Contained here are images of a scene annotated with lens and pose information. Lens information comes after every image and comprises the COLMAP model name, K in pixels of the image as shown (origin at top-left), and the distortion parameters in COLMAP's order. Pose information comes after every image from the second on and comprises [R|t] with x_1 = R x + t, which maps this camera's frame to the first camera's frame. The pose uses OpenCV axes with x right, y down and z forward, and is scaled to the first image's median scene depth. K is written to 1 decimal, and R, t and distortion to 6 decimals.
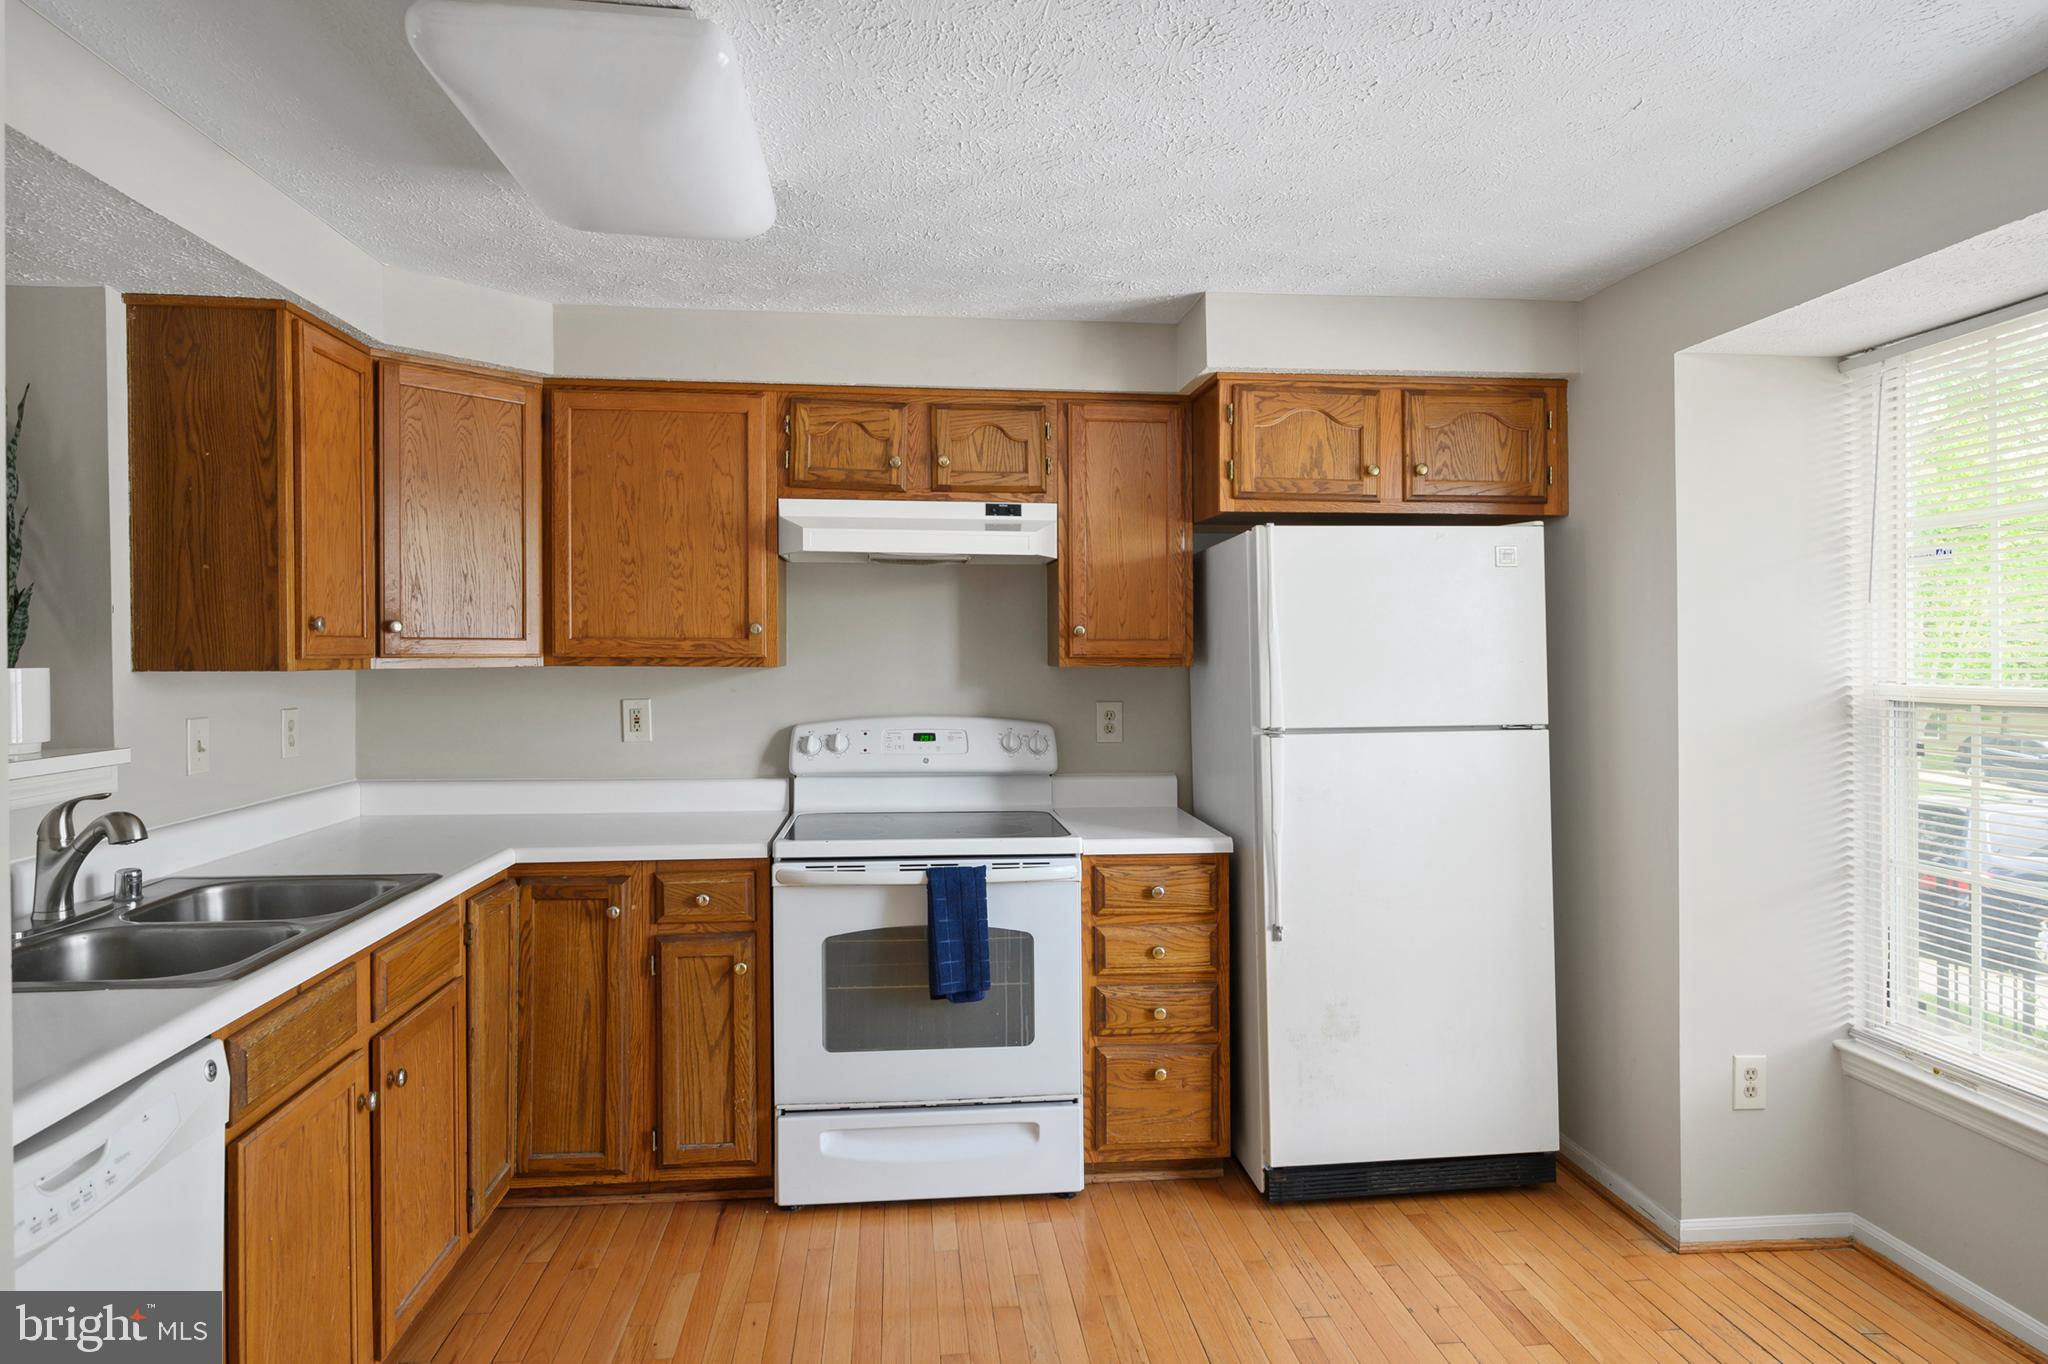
lens RADIAL K [[1177.5, 0, 1022.6], [0, 1177.5, 662.0], [0, 0, 1]] dist [-0.001011, -0.000691]
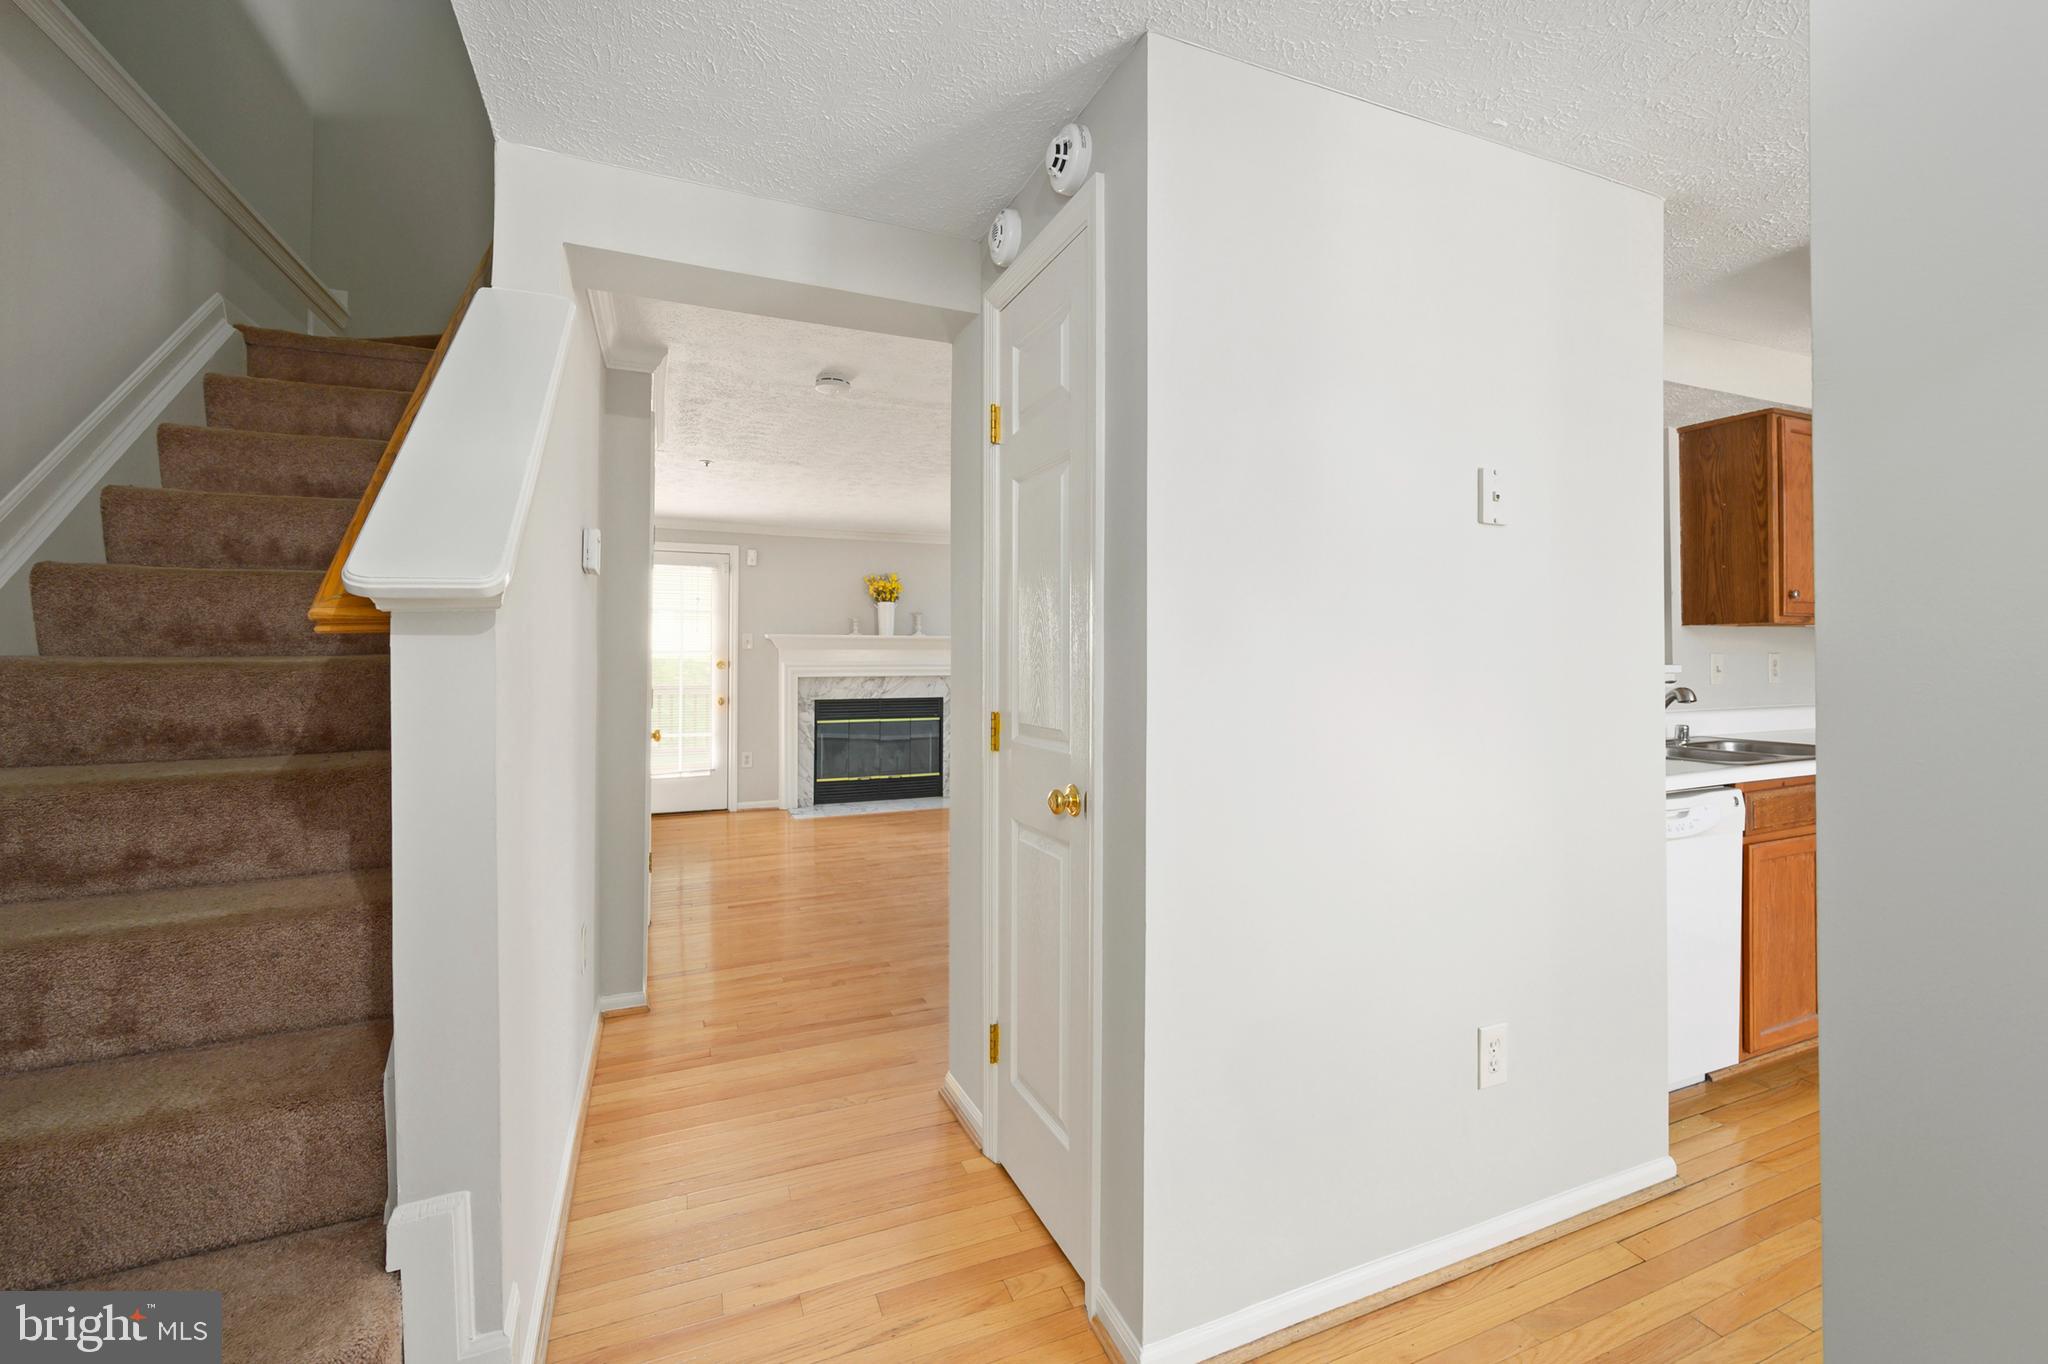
lens RADIAL K [[832.9, 0, 1023.1], [0, 832.9, 661.7], [0, 0, 1]] dist [-0.009497, -0.000087]
pose [[0.279960, 0.000852, -0.960011, 0.189814], [-0.002141, 0.999998, 0.000263, 0.055960], [0.960009, 0.001981, 0.279961, -0.327085]]
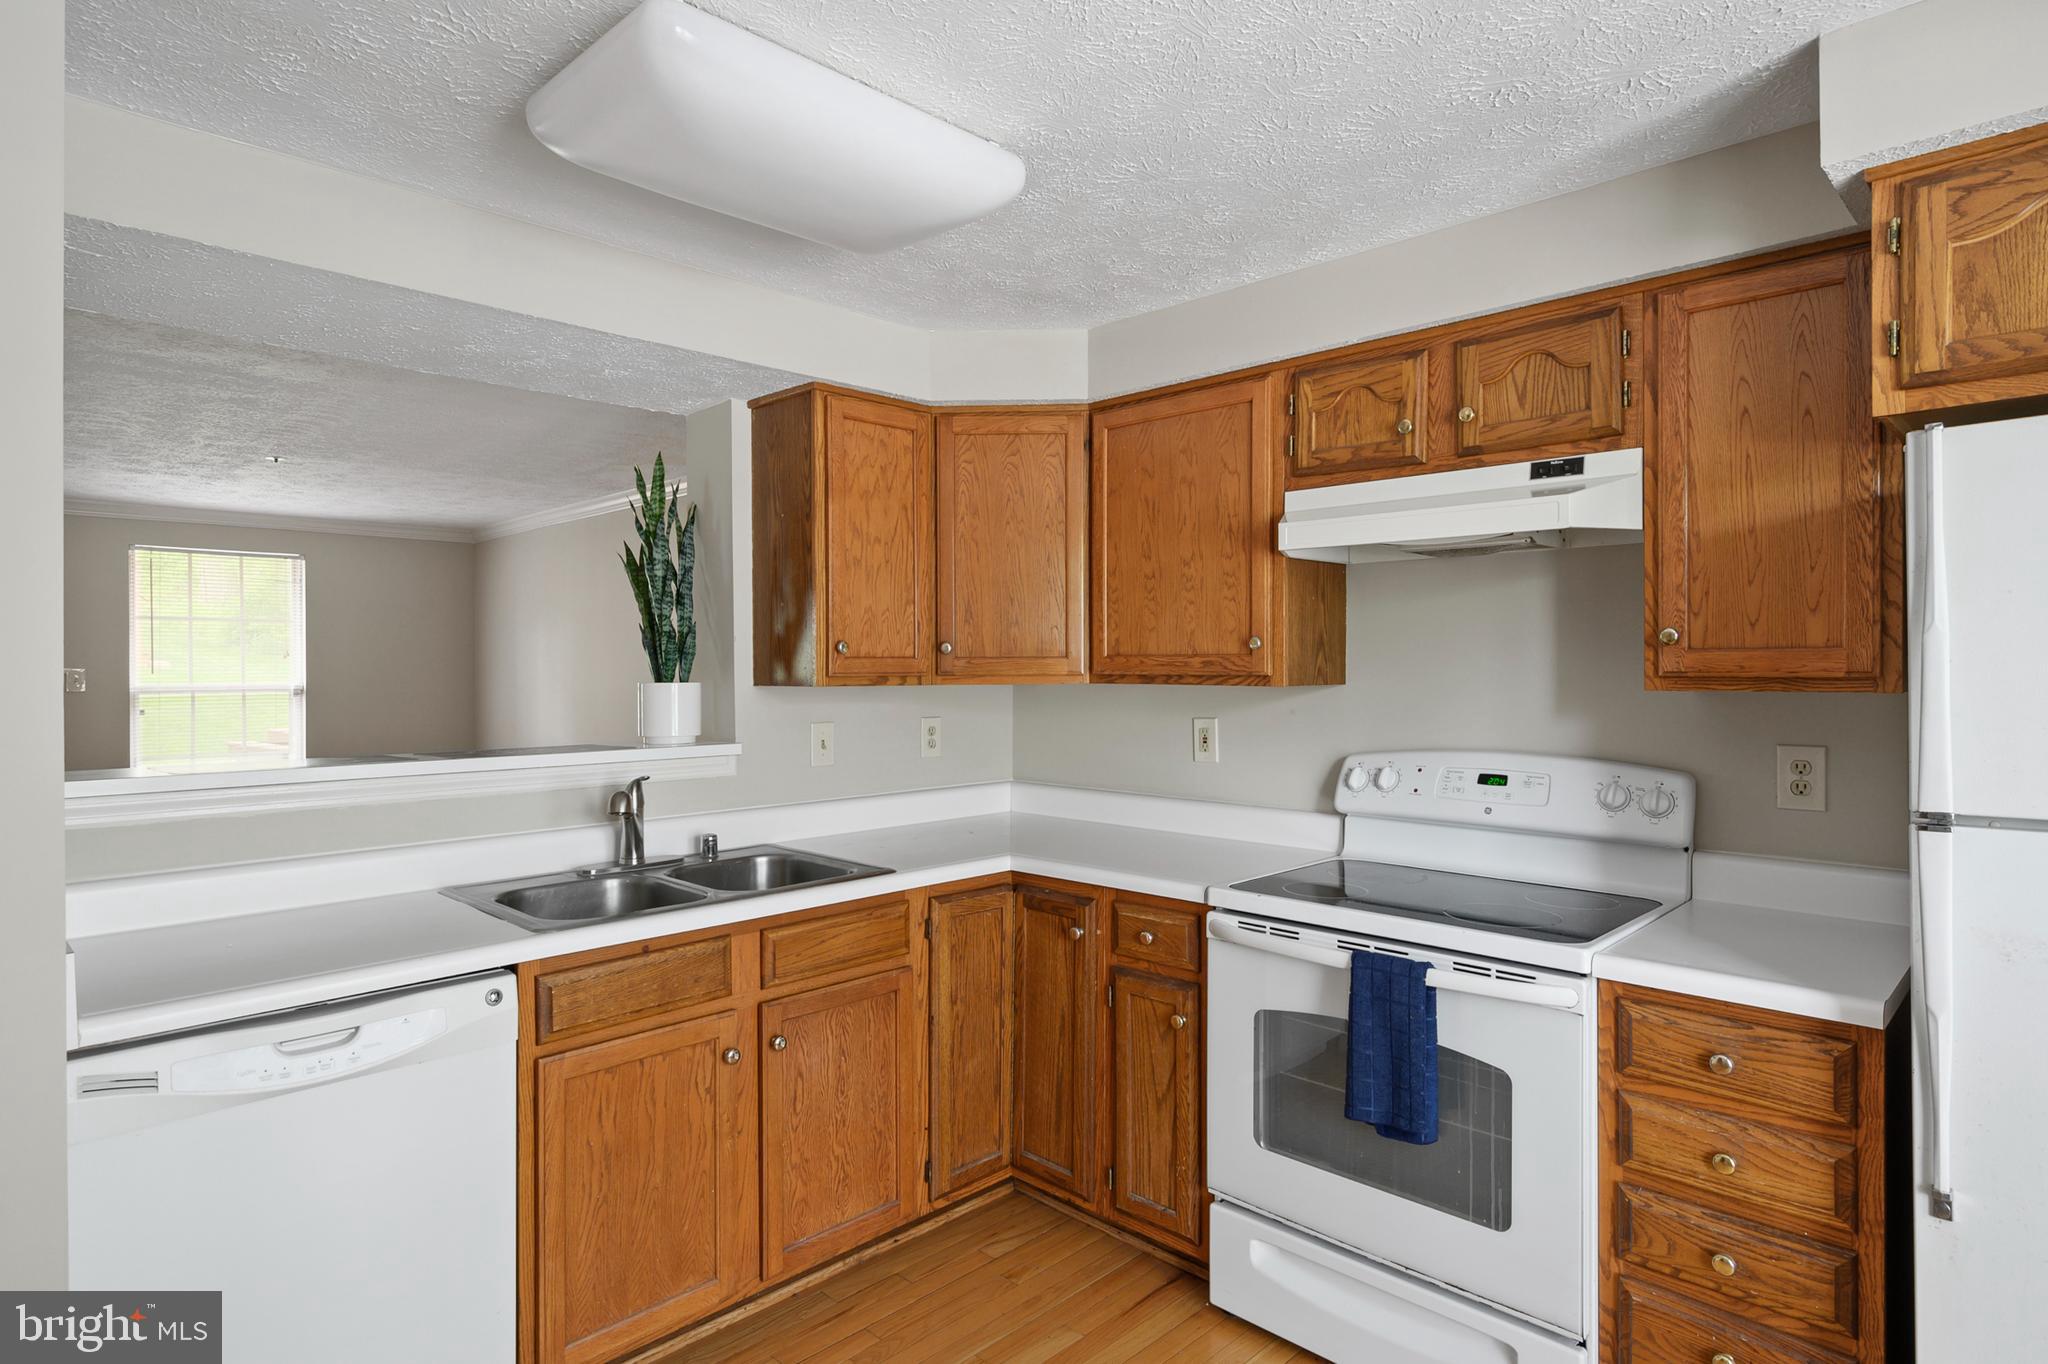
lens RADIAL K [[1105.4, 0, 1022.2], [0, 1105.4, 682.4], [0, 0, 1]] dist [-0.005424, 0.000798]
pose [[0.633327, 0.007347, -0.773850, 0.330062], [-0.002485, 0.999969, 0.007460, -0.004741], [0.773880, -0.002802, 0.633325, 0.367542]]
